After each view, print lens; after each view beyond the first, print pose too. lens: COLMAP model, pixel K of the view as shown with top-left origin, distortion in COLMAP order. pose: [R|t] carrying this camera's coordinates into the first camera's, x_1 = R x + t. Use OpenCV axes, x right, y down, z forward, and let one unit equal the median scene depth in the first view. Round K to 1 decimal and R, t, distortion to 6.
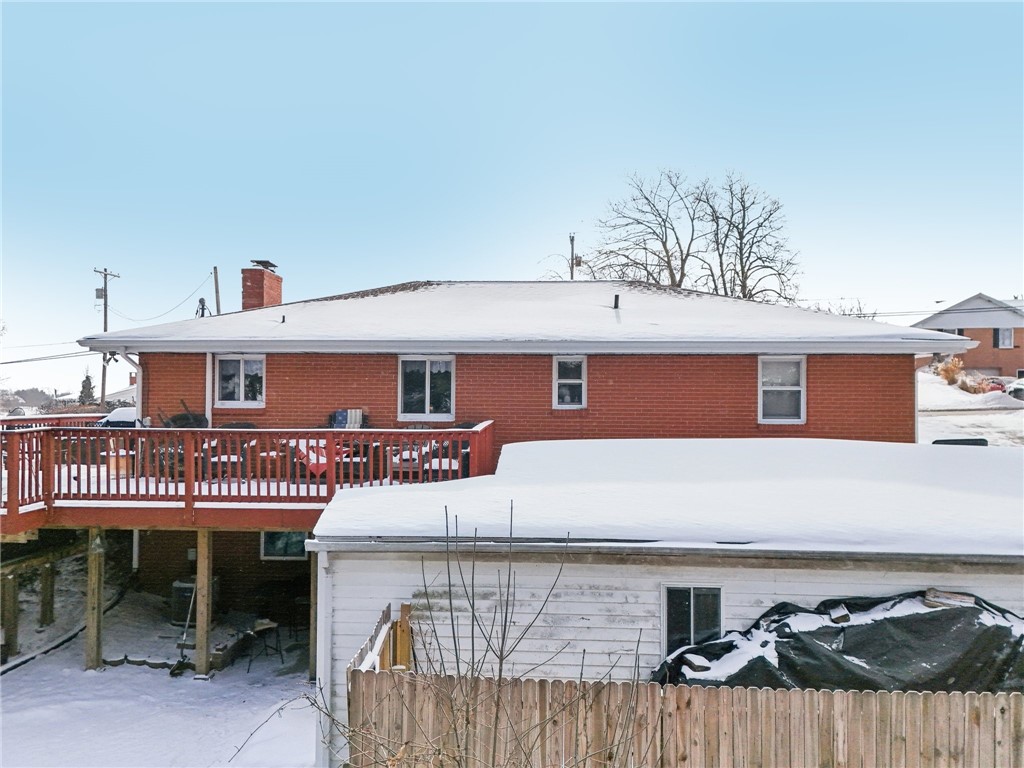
lens RADIAL K [[773.4, 0, 517.4], [0, 773.4, 399.9], [0, 0, 1]] dist [0.086886, -0.073140]
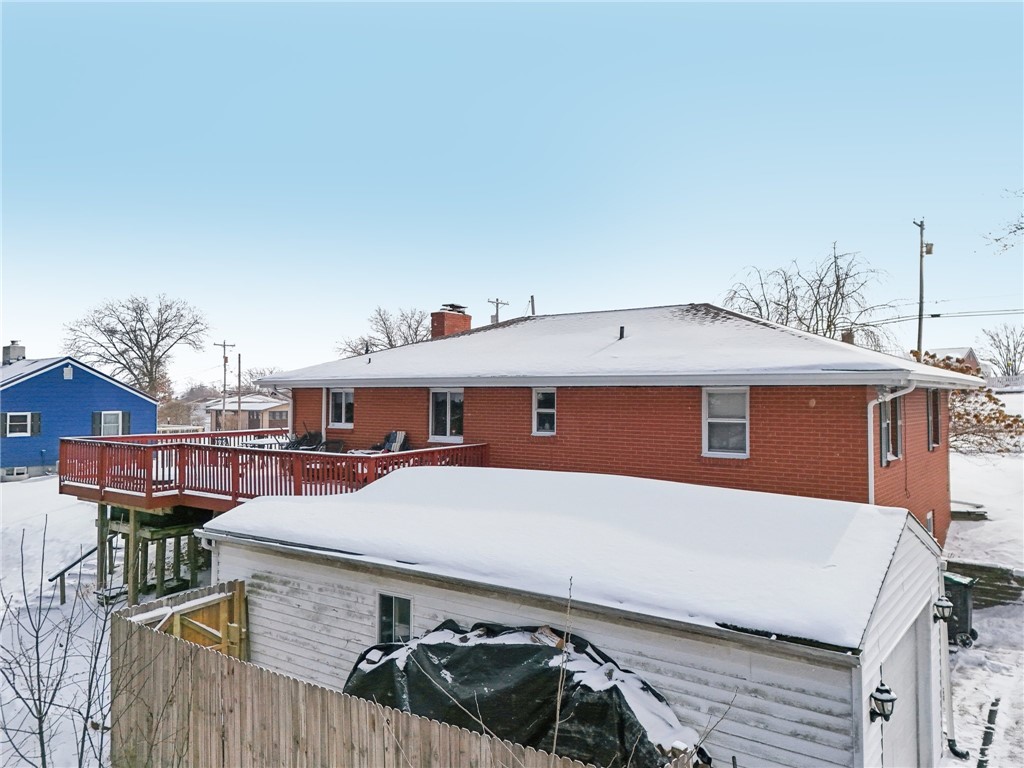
lens RADIAL K [[766.6, 0, 512.0], [0, 766.6, 384.0], [0, 0, 1]] dist [0.062636, -0.004153]
pose [[0.835462, -0.010298, -0.549451, 0.642877], [-0.000590, 0.999807, -0.019636, -0.041483], [0.549547, 0.016730, 0.835295, 0.056461]]
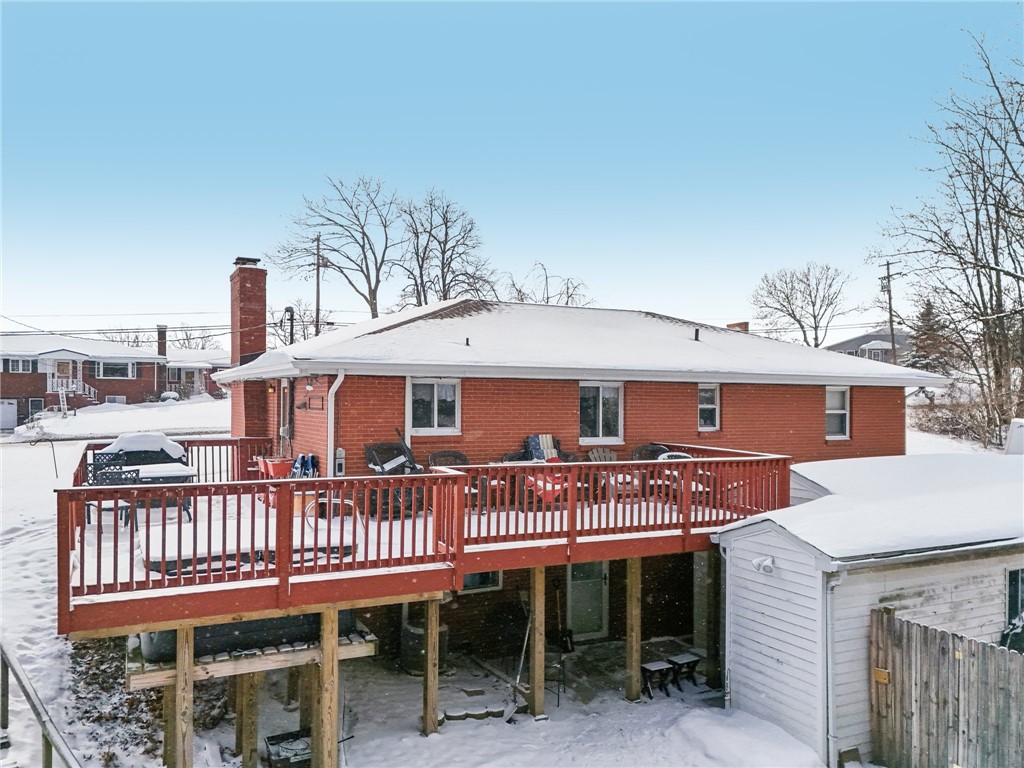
lens RADIAL K [[773.4, 0, 517.4], [0, 773.4, 399.9], [0, 0, 1]] dist [0.086886, -0.073140]
pose [[0.865101, 0.001339, 0.501597, -0.762270], [-0.001658, 0.999999, 0.000191, -0.033901], [-0.501596, -0.000997, 0.865102, 0.149312]]
